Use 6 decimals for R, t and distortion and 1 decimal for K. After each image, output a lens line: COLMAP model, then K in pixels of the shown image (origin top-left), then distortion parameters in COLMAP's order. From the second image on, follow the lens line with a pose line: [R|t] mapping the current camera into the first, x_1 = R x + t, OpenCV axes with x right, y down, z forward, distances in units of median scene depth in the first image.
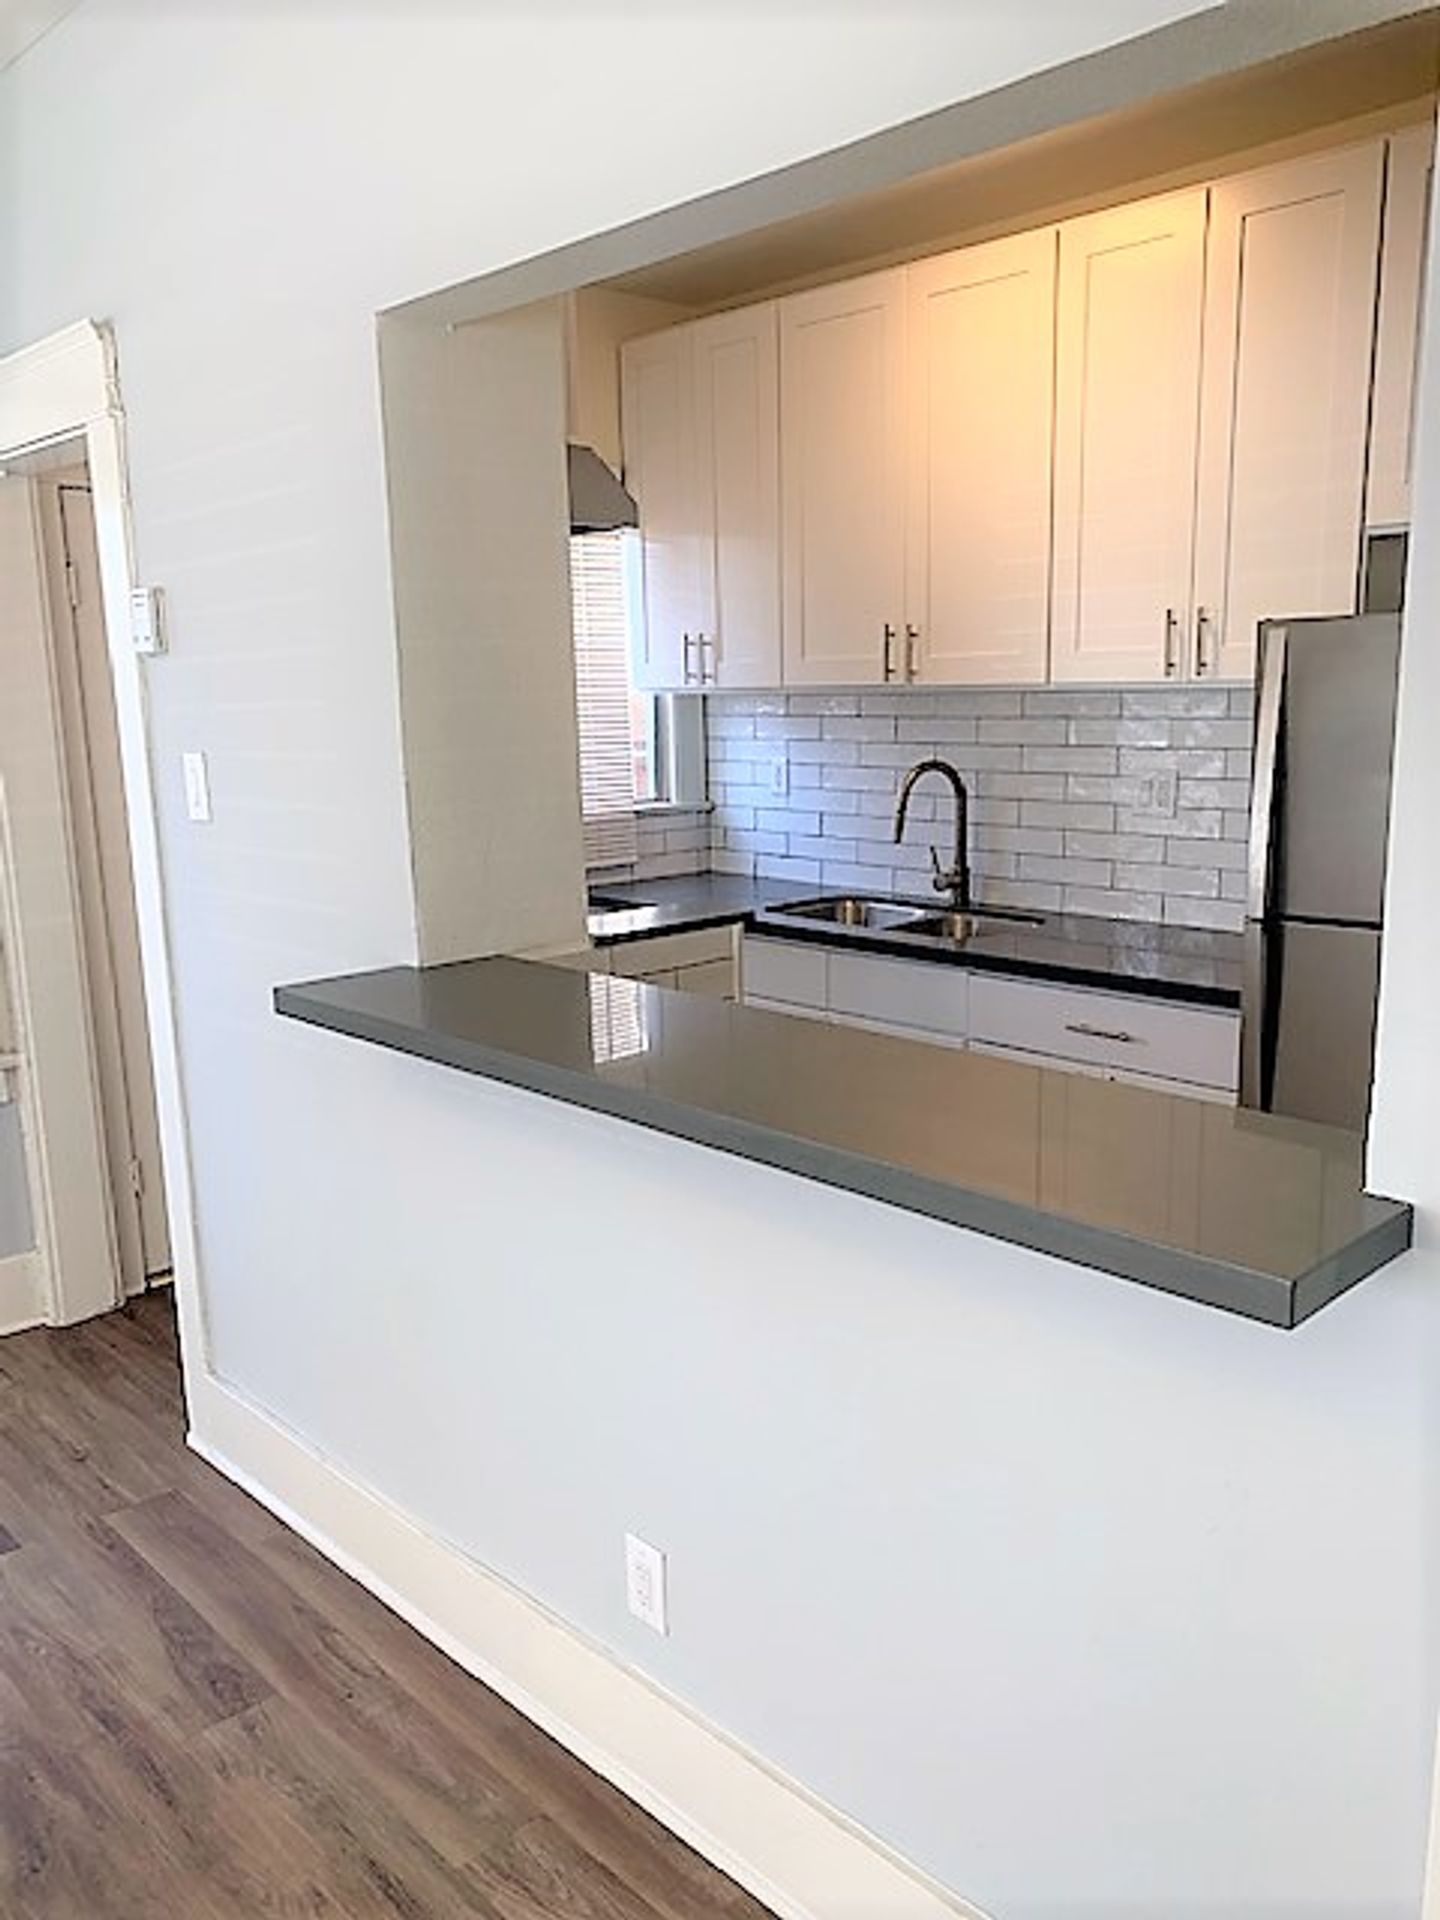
lens RADIAL K [[1473.3, 0, 702.8], [0, 1473.3, 970.4], [0, 0, 1]] dist [0.046880, -0.044315]
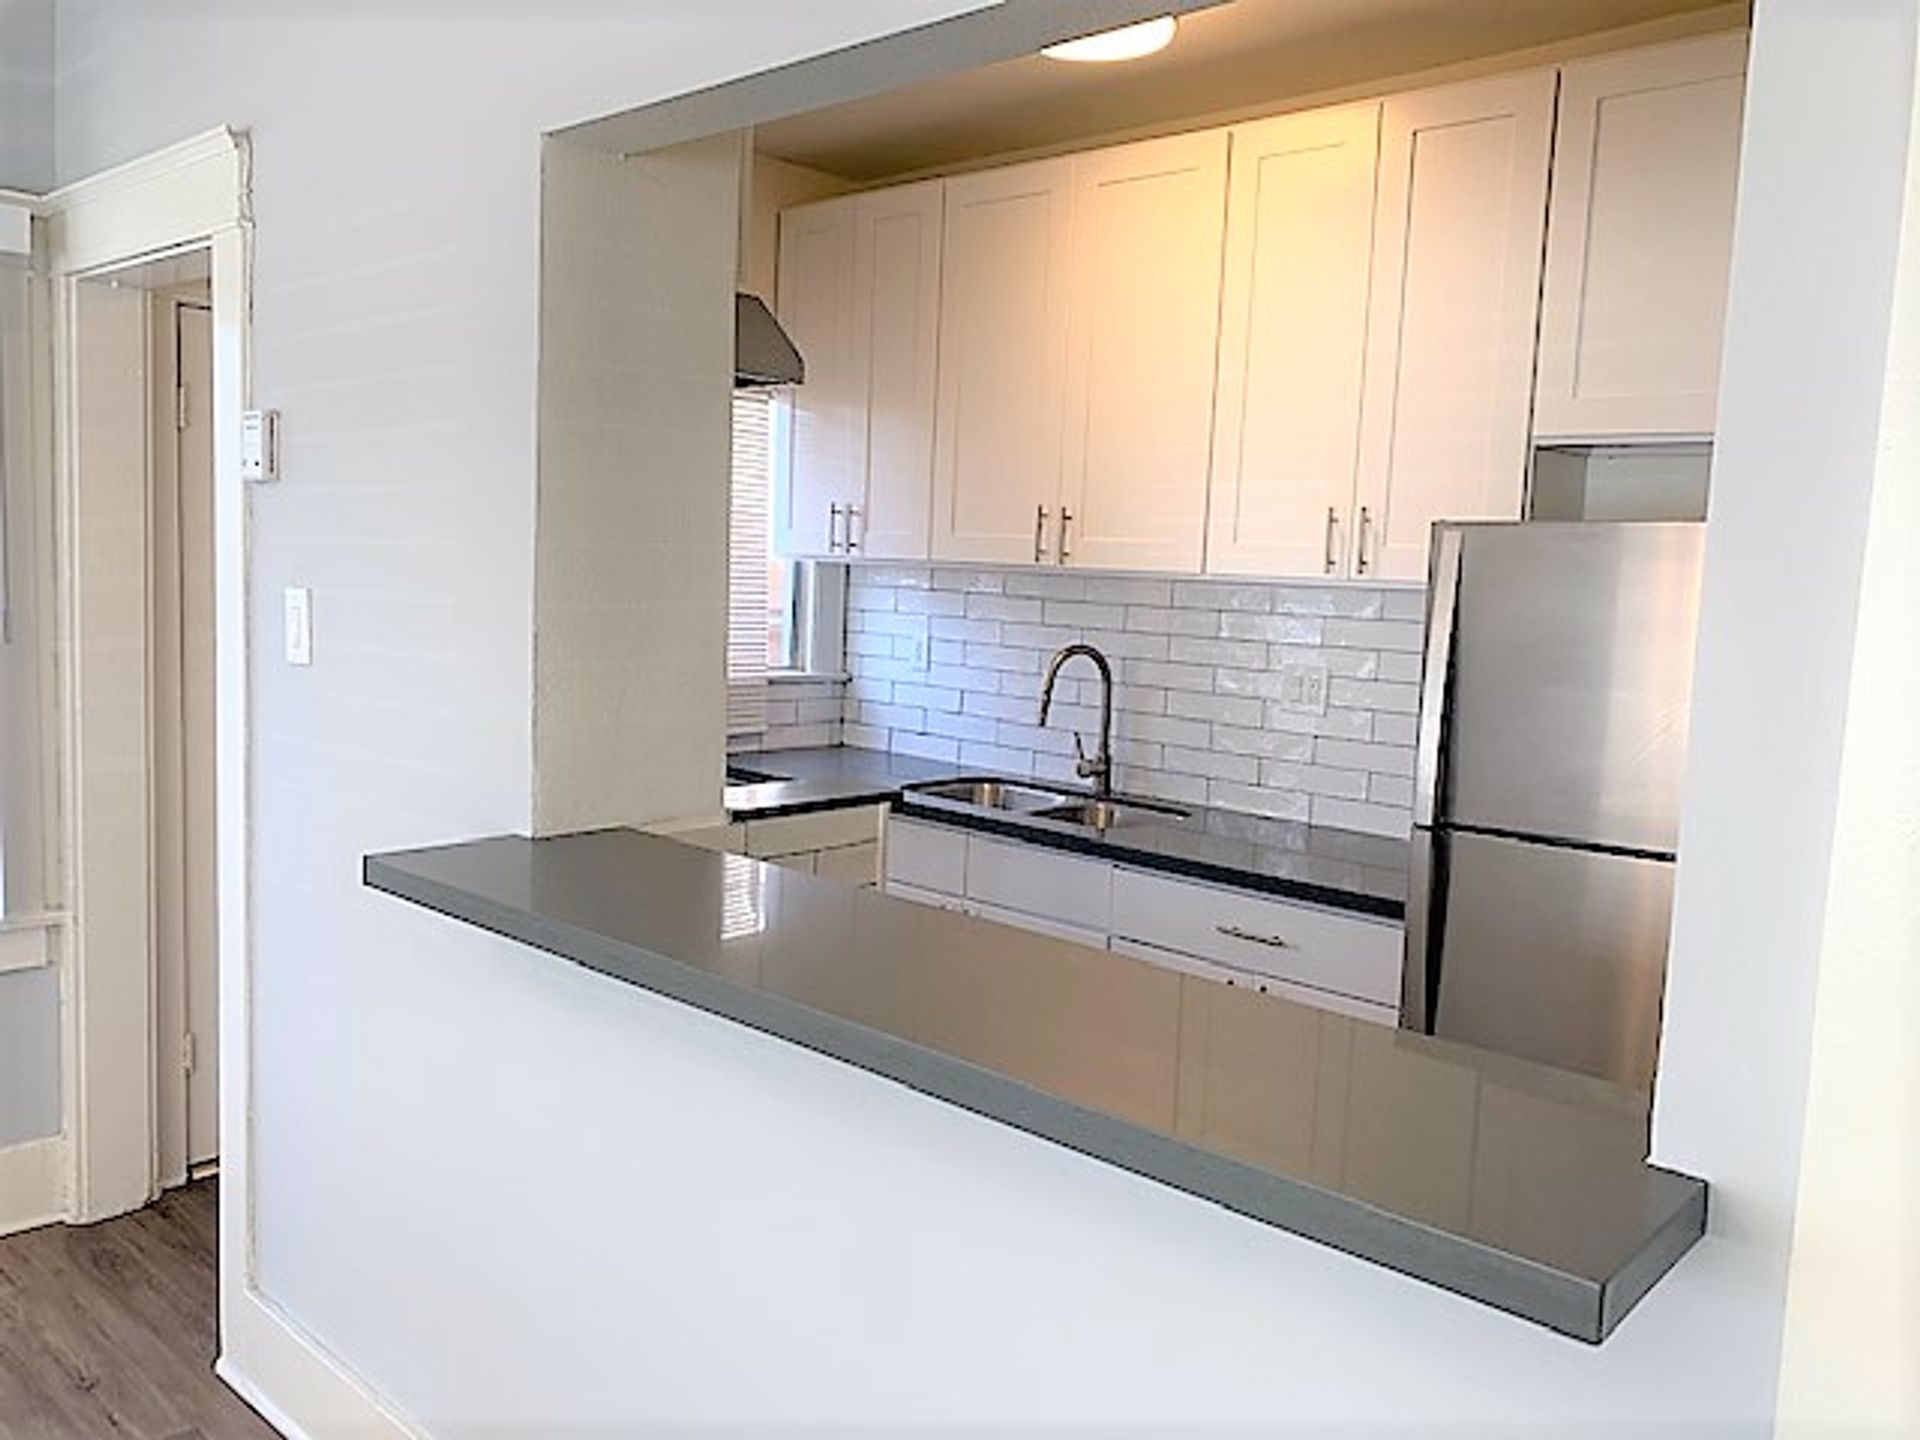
lens RADIAL K [[1473.3, 0, 941.5], [0, 1473.3, 685.0], [0, 0, 1]] dist [0.046880, -0.044315]
pose [[0.995164, 0.054534, 0.081698, -0.015957], [-0.045328, 0.992832, -0.110589, -0.004067], [-0.087143, 0.106351, 0.990503, 0.051984]]
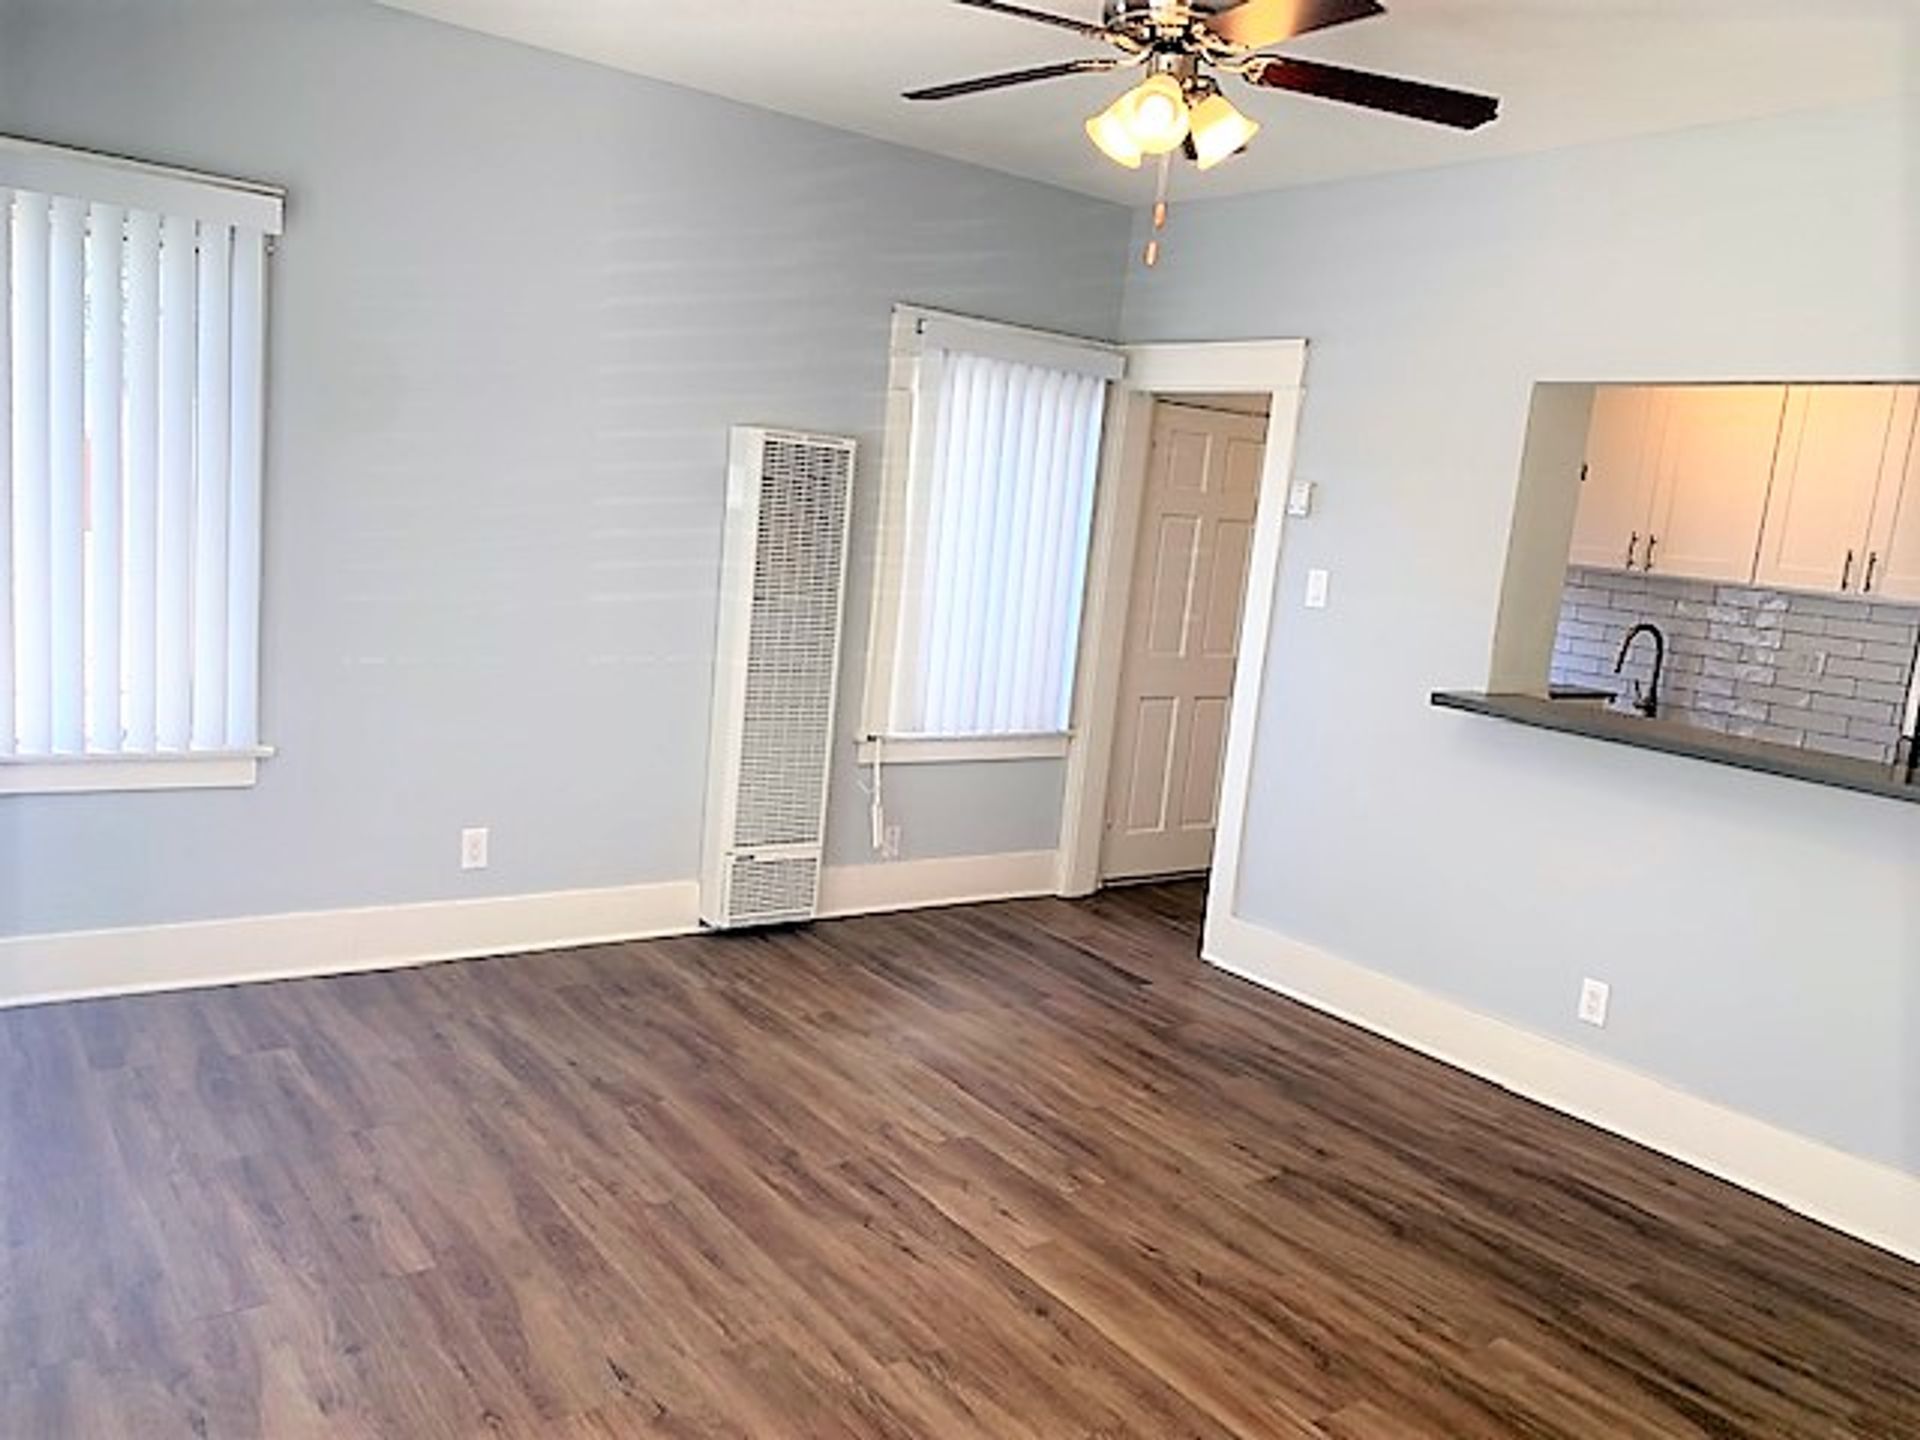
lens RADIAL K [[1473.3, 0, 967.5], [0, 1473.3, 731.5], [0, 0, 1]] dist [0.046880, -0.044315]
pose [[0.986797, 0.132987, -0.092446, -0.427619], [-0.136582, 0.990056, -0.033683, 0.129366], [0.087047, 0.045865, 0.995148, -0.646683]]
